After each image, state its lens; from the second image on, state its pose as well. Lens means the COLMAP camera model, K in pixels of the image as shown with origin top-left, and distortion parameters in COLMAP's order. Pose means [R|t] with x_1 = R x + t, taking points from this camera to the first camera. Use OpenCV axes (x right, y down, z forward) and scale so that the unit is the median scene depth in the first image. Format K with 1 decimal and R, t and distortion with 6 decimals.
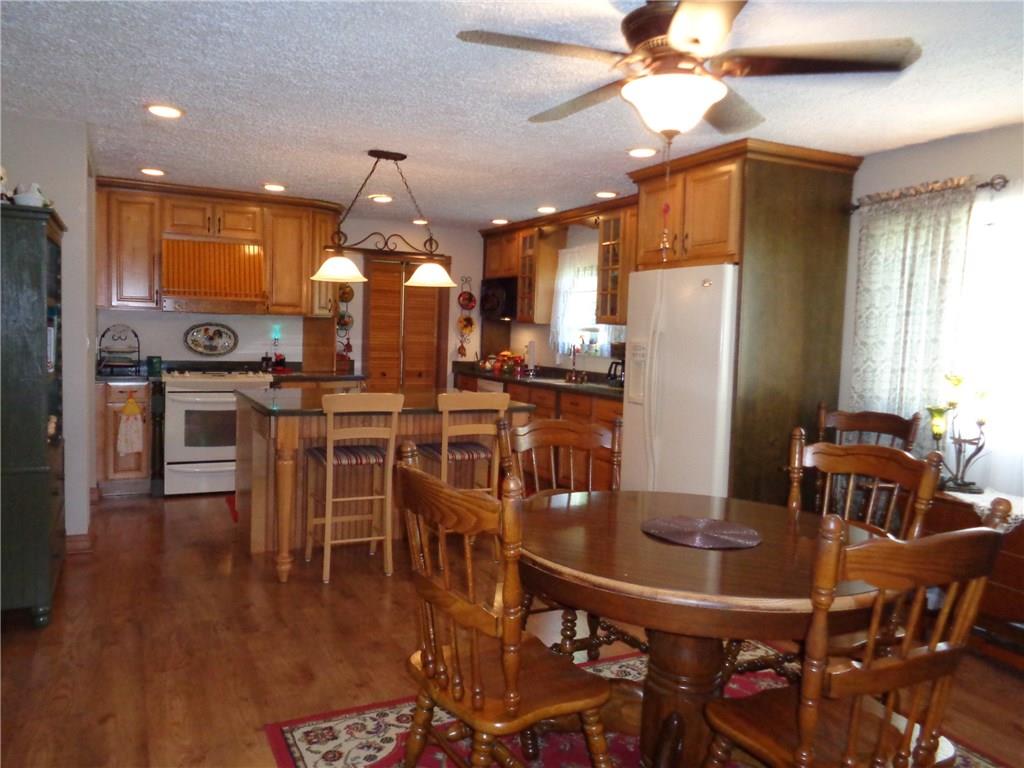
lens RADIAL K [[765.7, 0, 517.8], [0, 765.7, 379.9], [0, 0, 1]] dist [0.005769, 0.000036]
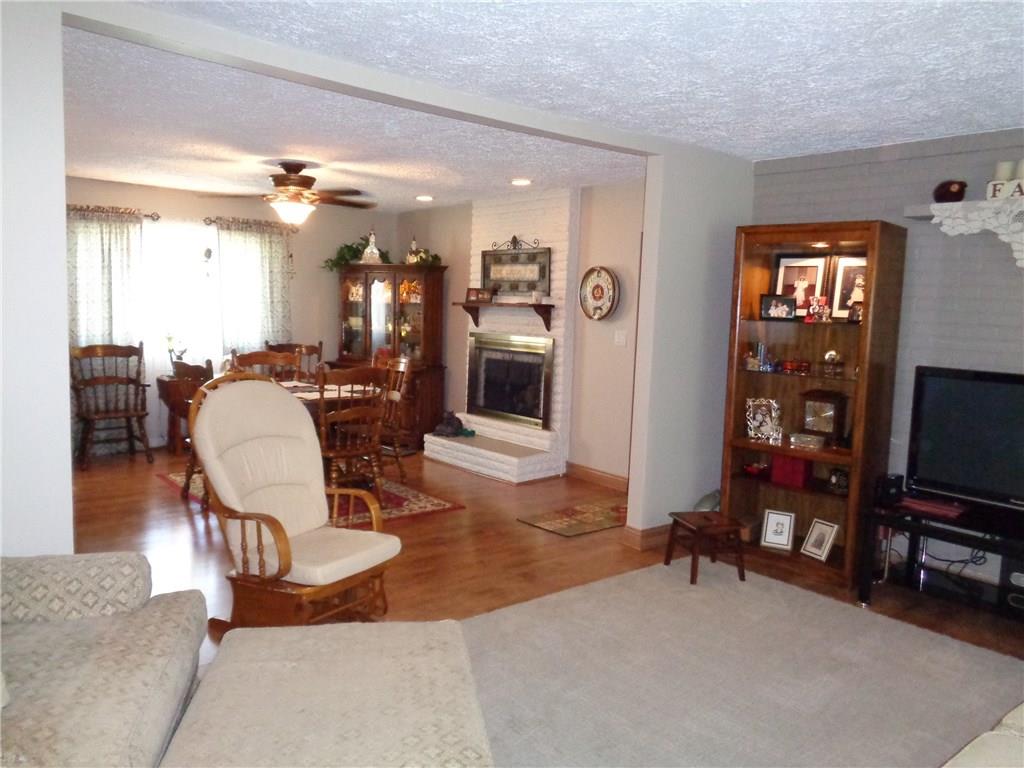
lens RADIAL K [[765.7, 0, 513.1], [0, 765.7, 381.5], [0, 0, 1]] dist [0.005769, 0.000036]
pose [[-0.216436, -0.140075, 0.966196, -0.908392], [0.030604, 0.988194, 0.150119, -0.067976], [-0.975817, 0.062061, -0.209594, 0.342706]]
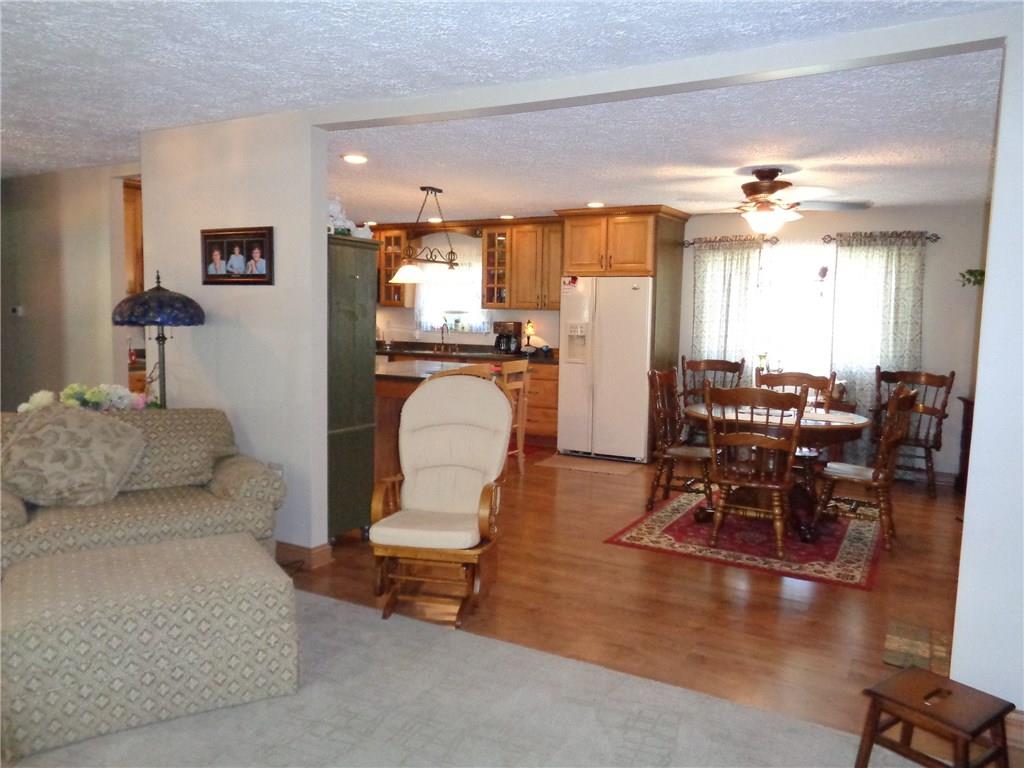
lens RADIAL K [[765.7, 0, 512.3], [0, 765.7, 378.4], [0, 0, 1]] dist [0.005769, 0.000036]
pose [[0.827899, -0.063453, 0.557276, -0.659352], [0.041304, 0.997780, 0.052248, -0.019192], [-0.559354, -0.020238, 0.828682, -0.169805]]
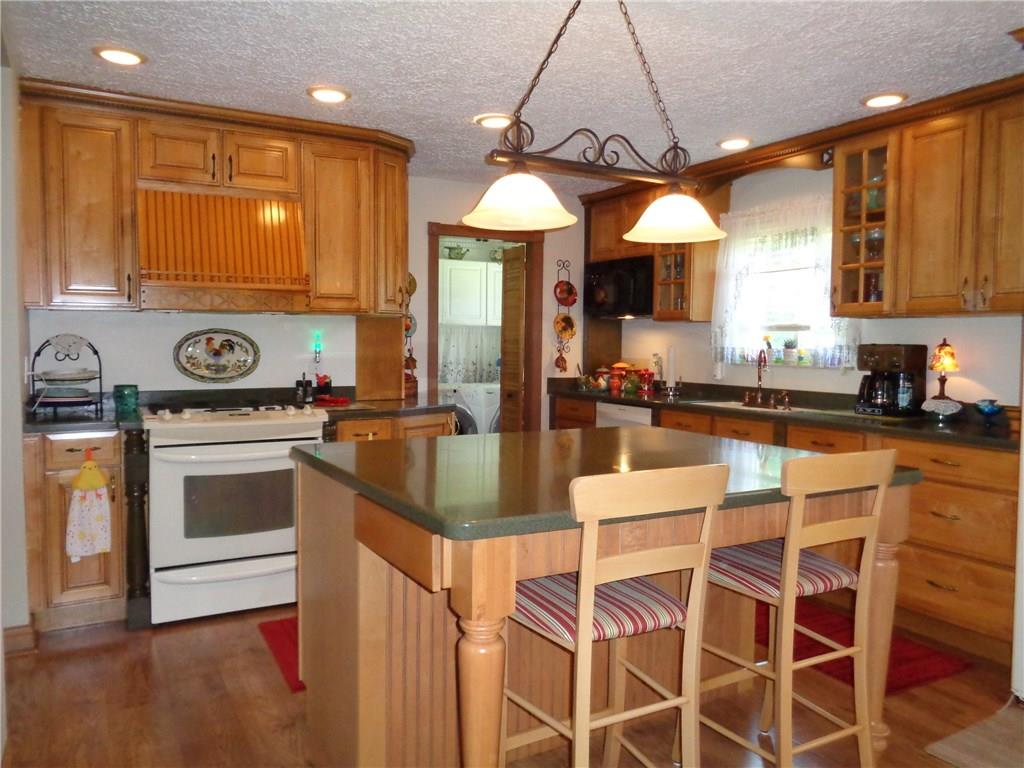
lens RADIAL K [[765.7, 0, 518.2], [0, 765.7, 383.9], [0, 0, 1]] dist [0.005769, 0.000036]
pose [[0.998558, -0.025750, 0.047100, -0.202661], [0.026185, 0.999620, -0.008635, -0.019048], [-0.046860, 0.009856, 0.998853, 0.397785]]
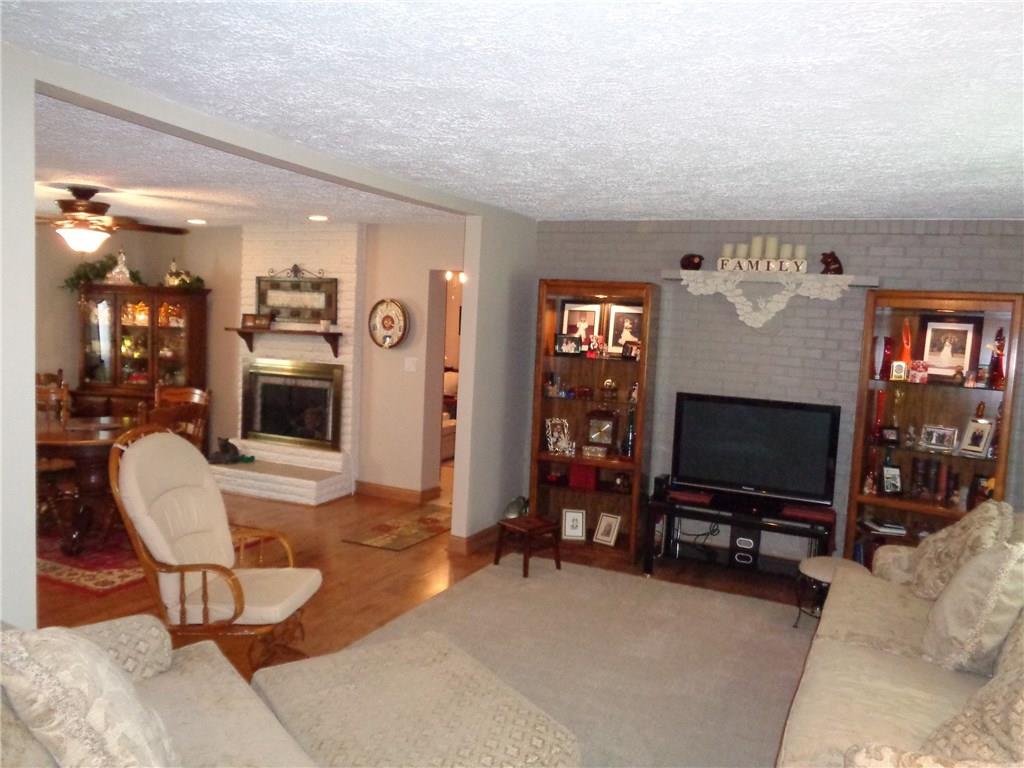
lens RADIAL K [[765.7, 0, 515.6], [0, 765.7, 383.6], [0, 0, 1]] dist [0.005769, 0.000036]
pose [[-0.602164, -0.129169, 0.787854, -0.925111], [-0.006917, 0.987632, 0.156636, -0.117923], [-0.798342, 0.088871, -0.595610, 0.537163]]
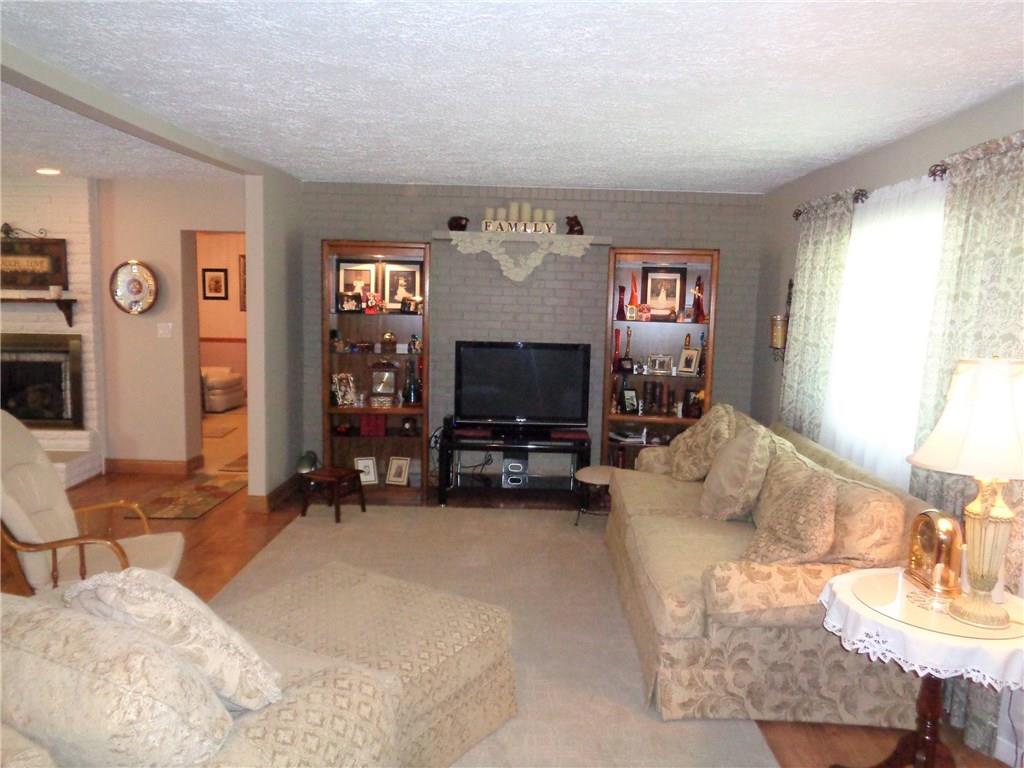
lens RADIAL K [[765.7, 0, 506.4], [0, 765.7, 379.0], [0, 0, 1]] dist [0.005769, 0.000036]
pose [[-0.872879, -0.106251, 0.476228, -0.875457], [-0.012366, 0.980507, 0.196094, -0.117491], [-0.487781, 0.165277, -0.857178, 0.686466]]
